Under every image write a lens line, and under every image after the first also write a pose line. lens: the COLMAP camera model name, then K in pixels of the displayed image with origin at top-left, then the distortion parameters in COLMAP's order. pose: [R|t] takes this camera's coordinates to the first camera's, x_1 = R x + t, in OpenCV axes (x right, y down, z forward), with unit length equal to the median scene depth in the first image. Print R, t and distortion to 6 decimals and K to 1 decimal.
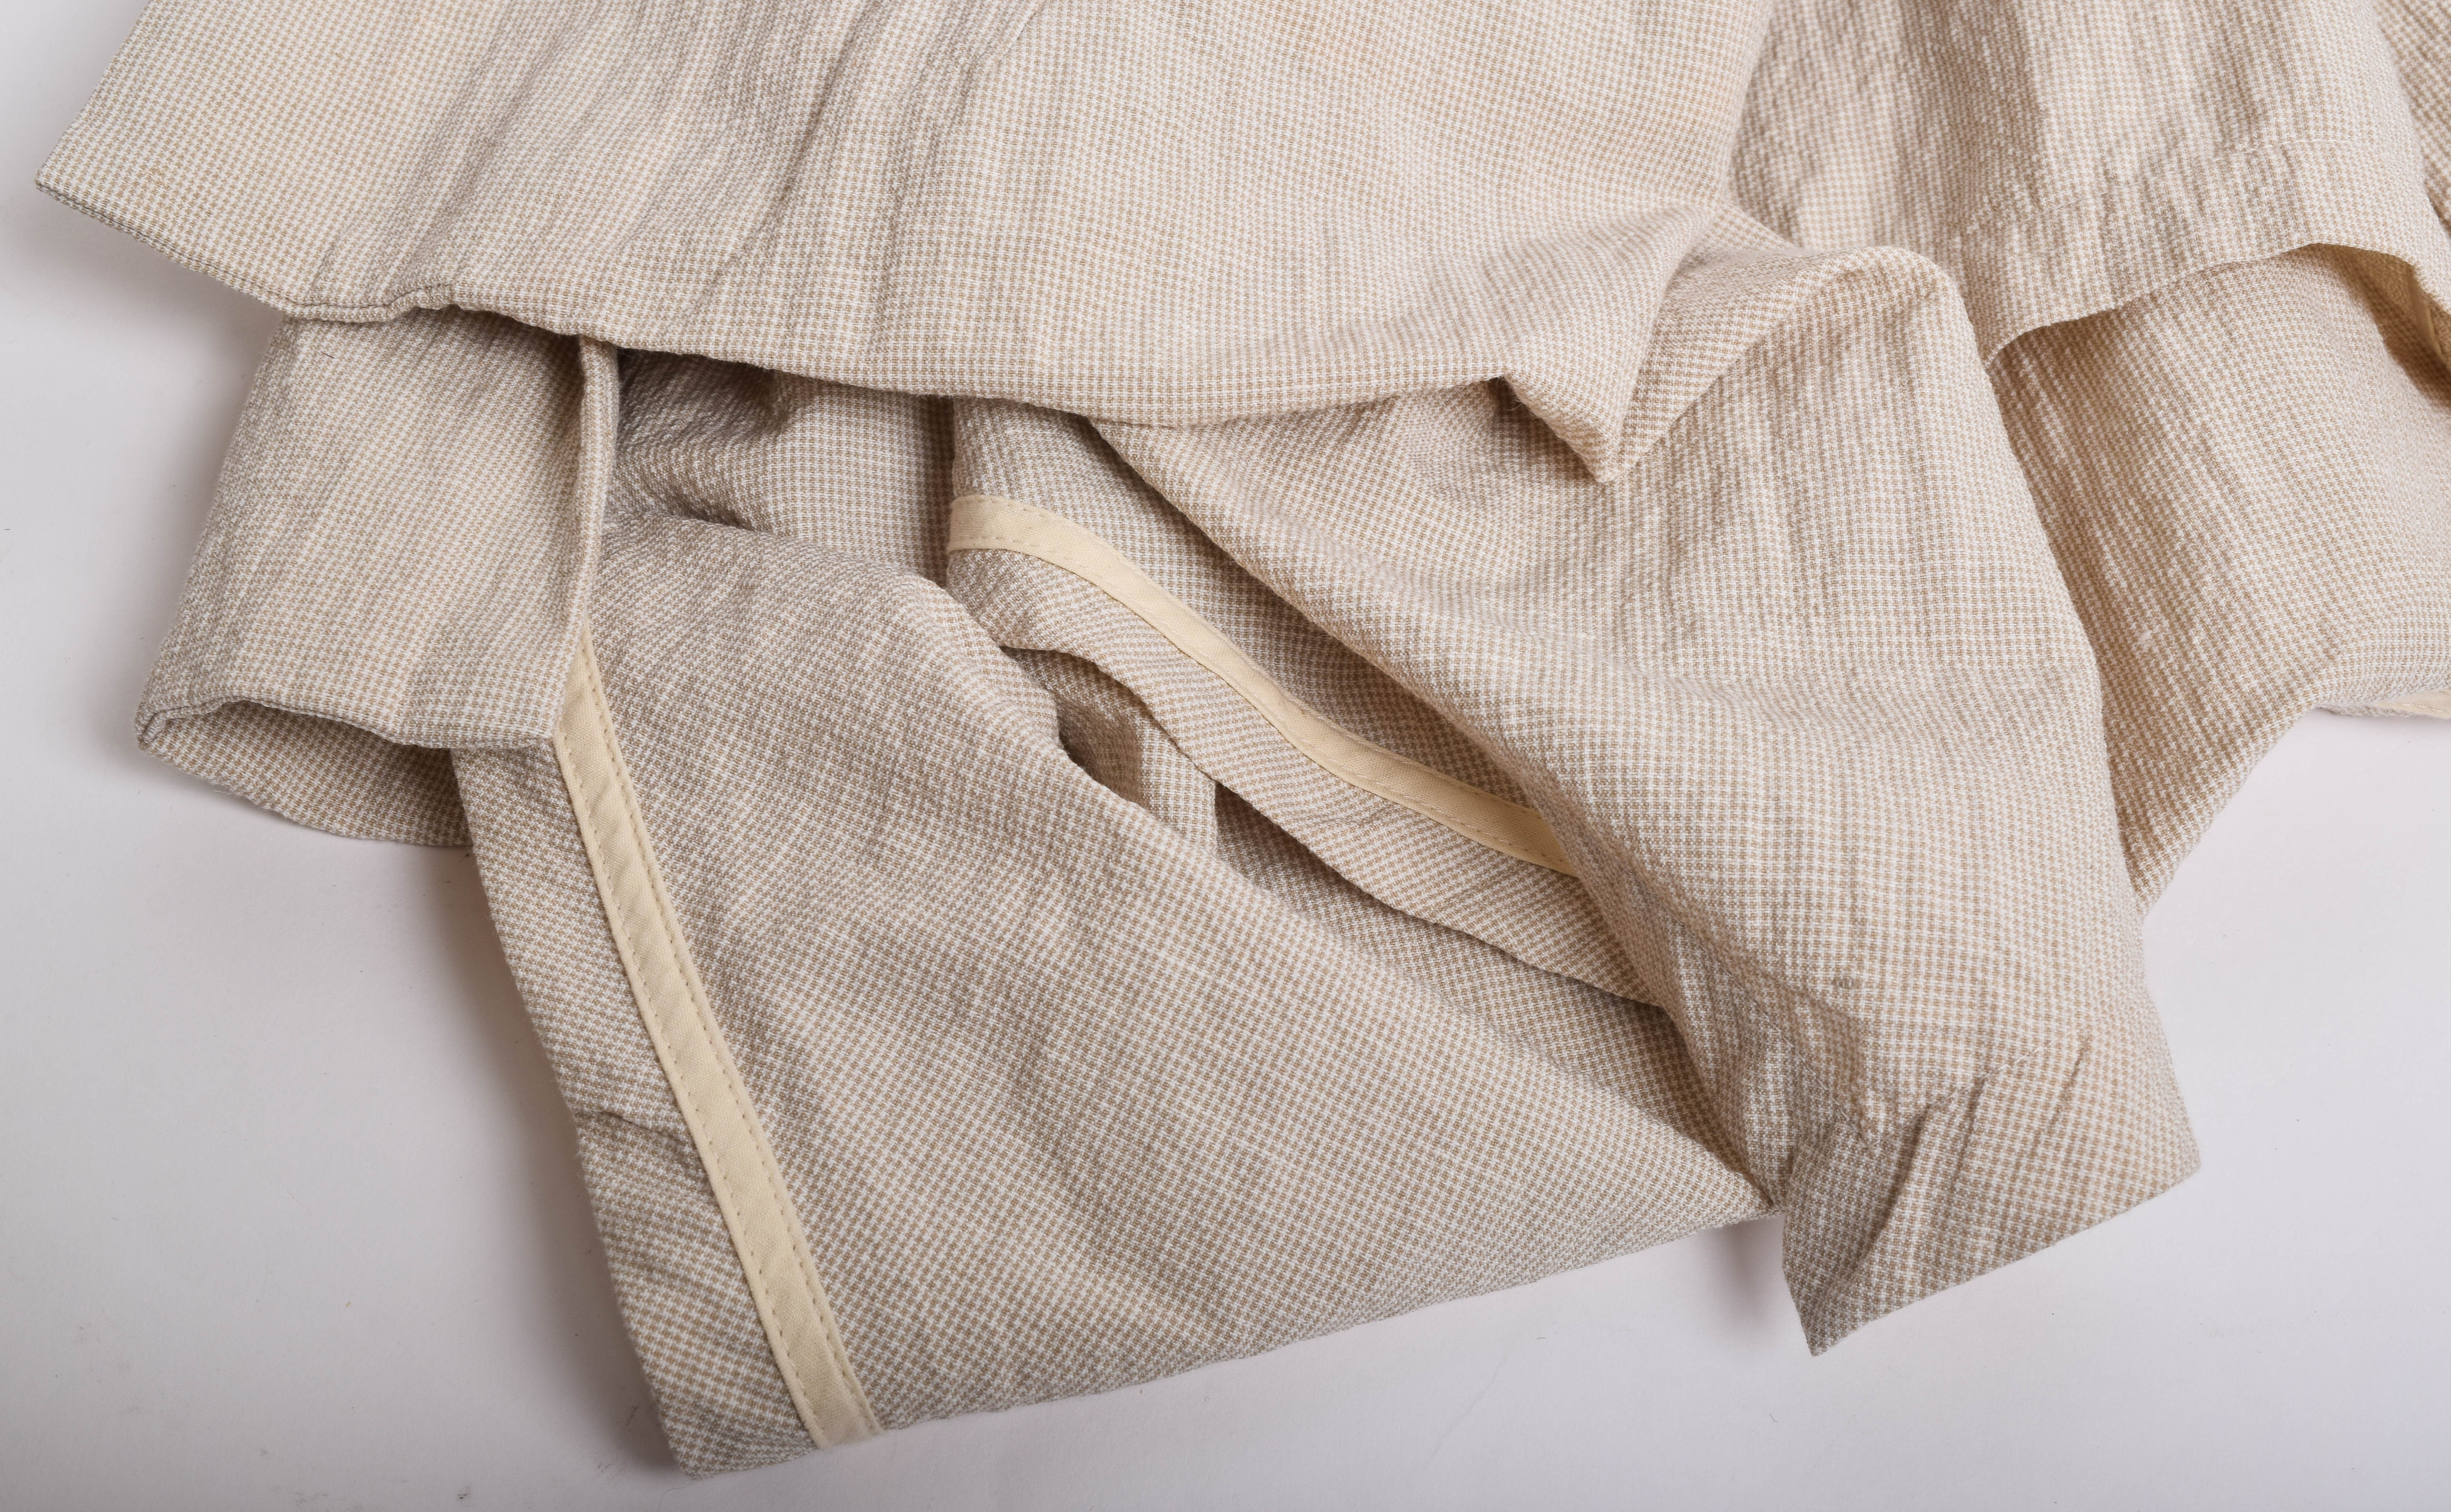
lens RADIAL K [[2759.8, 0, 1227.4], [0, 2759.8, 756.1], [0, 0, 1]] dist [-0.029332, 0.000000]
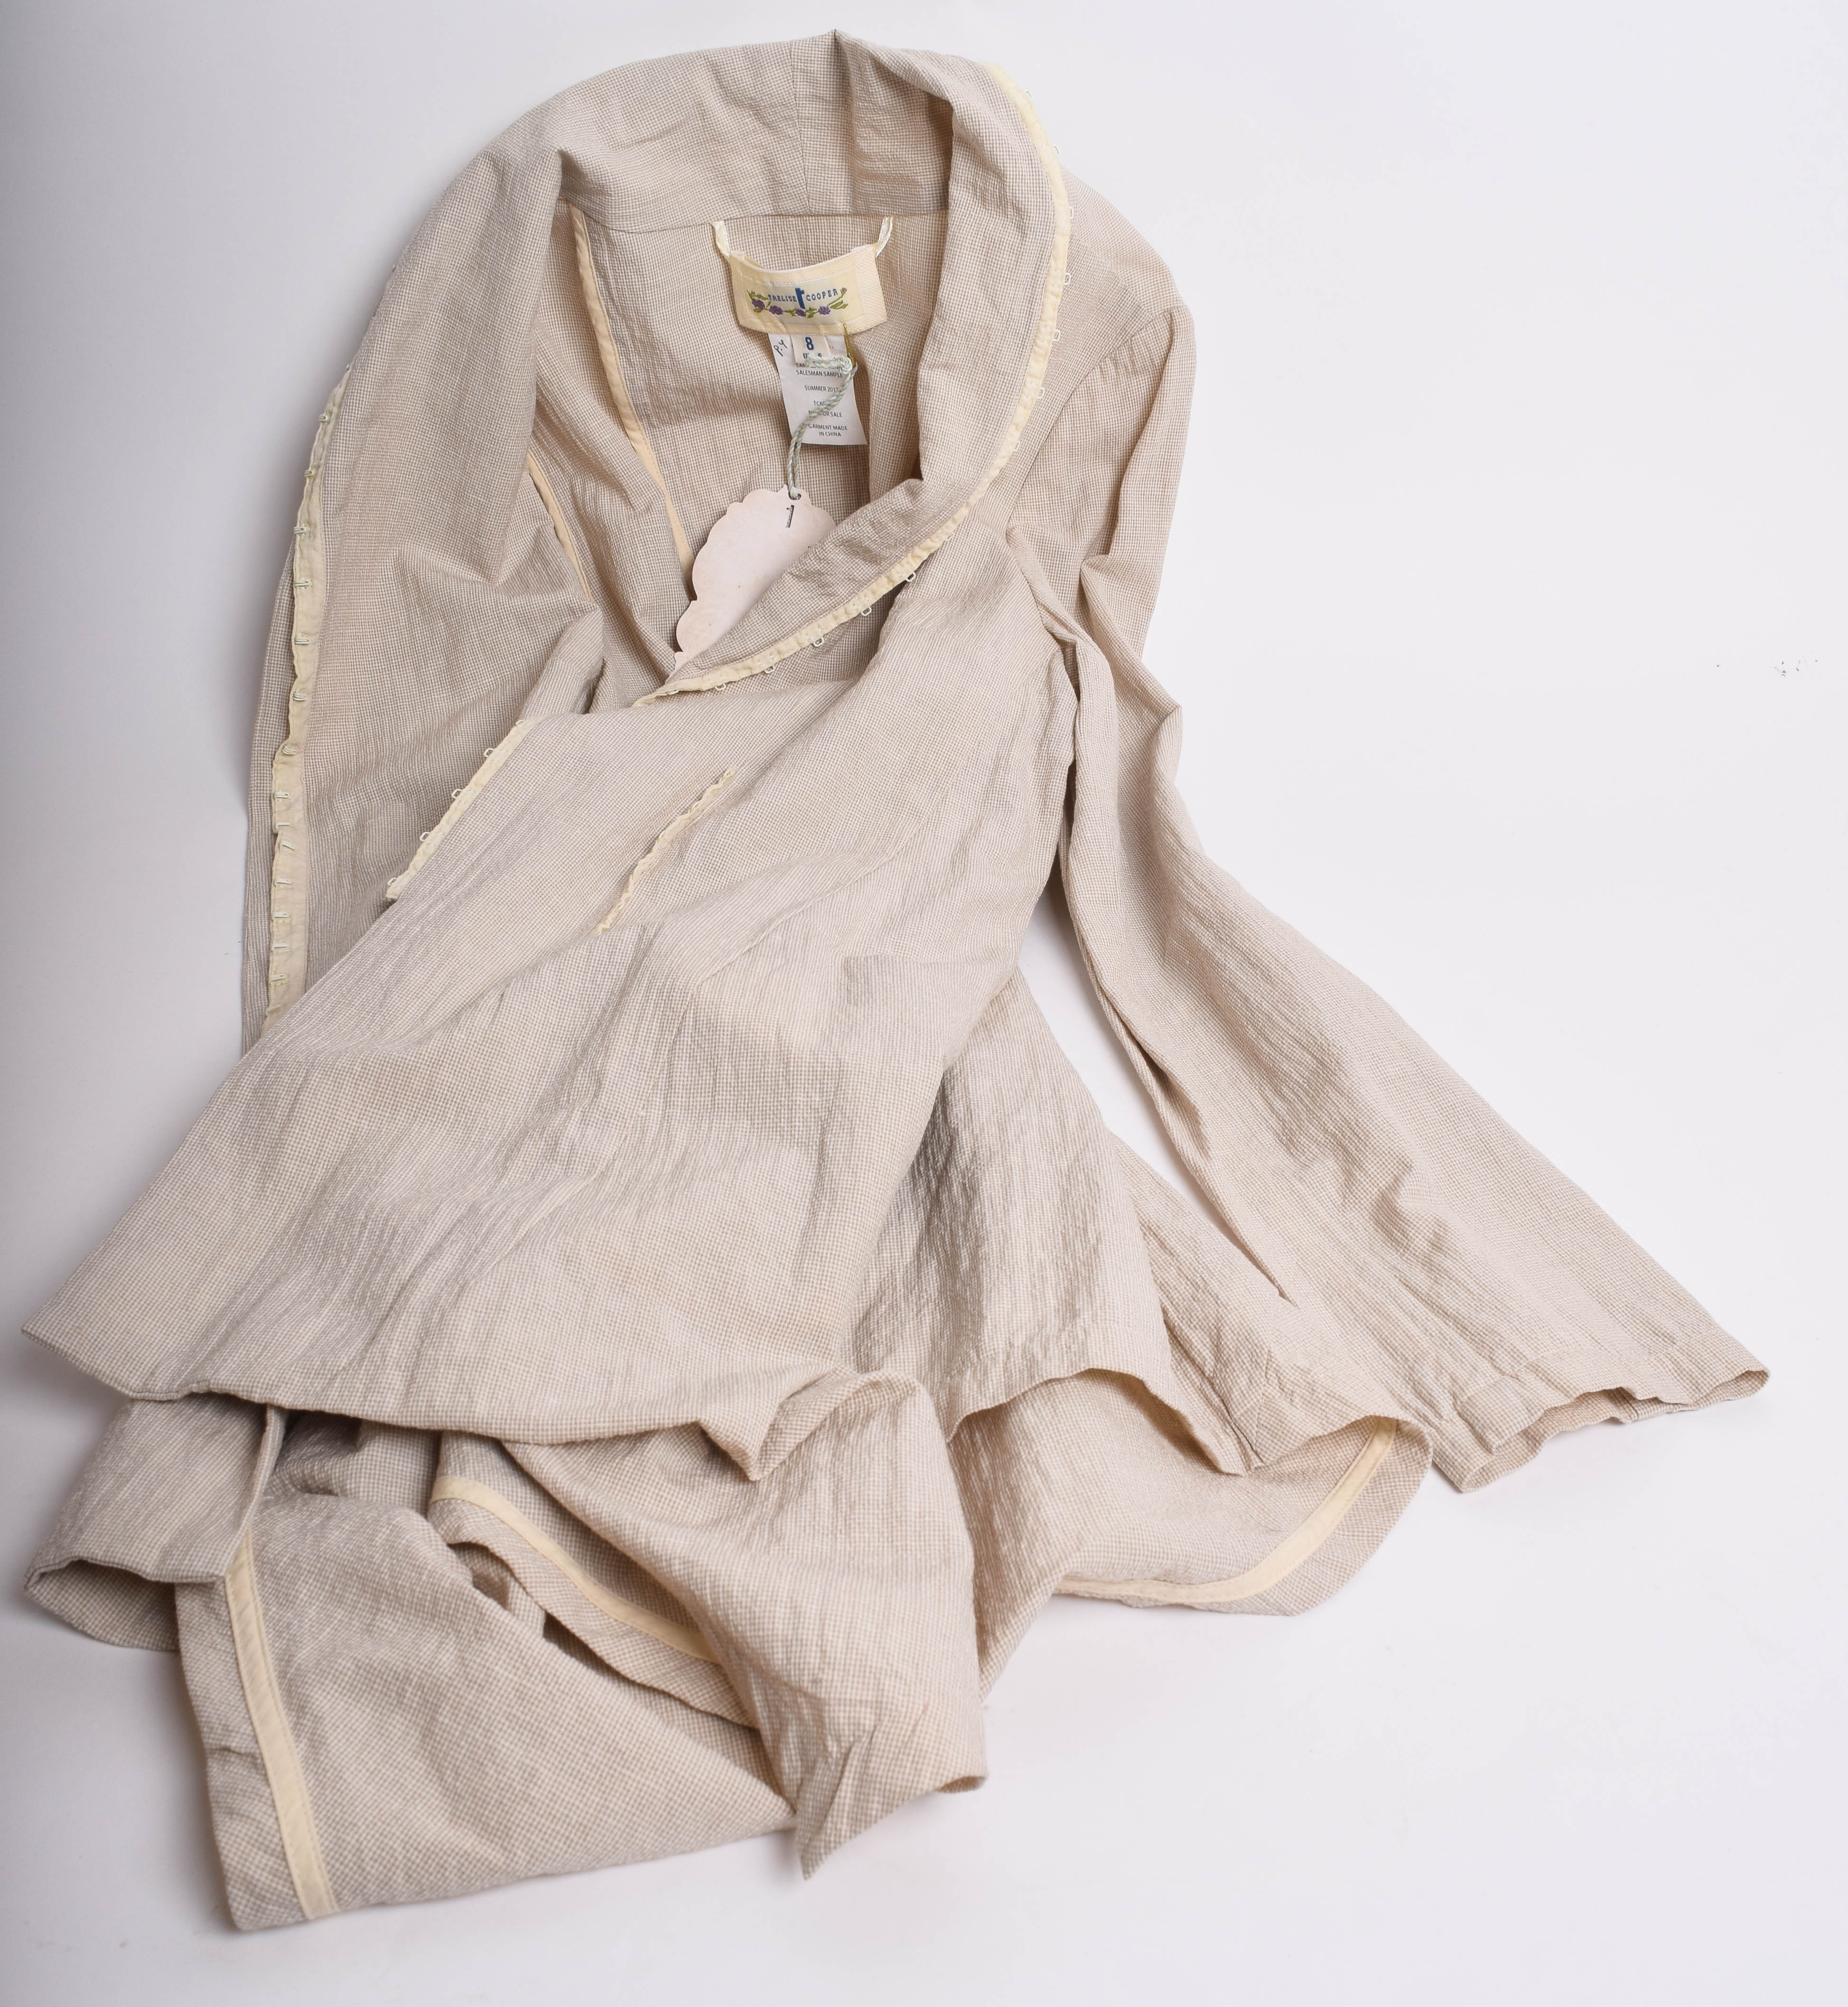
lens RADIAL K [[2194.2, 0, 924.3], [0, 2194.2, 1001.8], [0, 0, 1]] dist [-0.020549, 0.000000]
pose [[0.999912, 0.008018, 0.010560, 0.257638], [-0.002429, 0.893700, -0.448659, 0.334842], [-0.013035, 0.448594, 0.893641, -0.668414]]
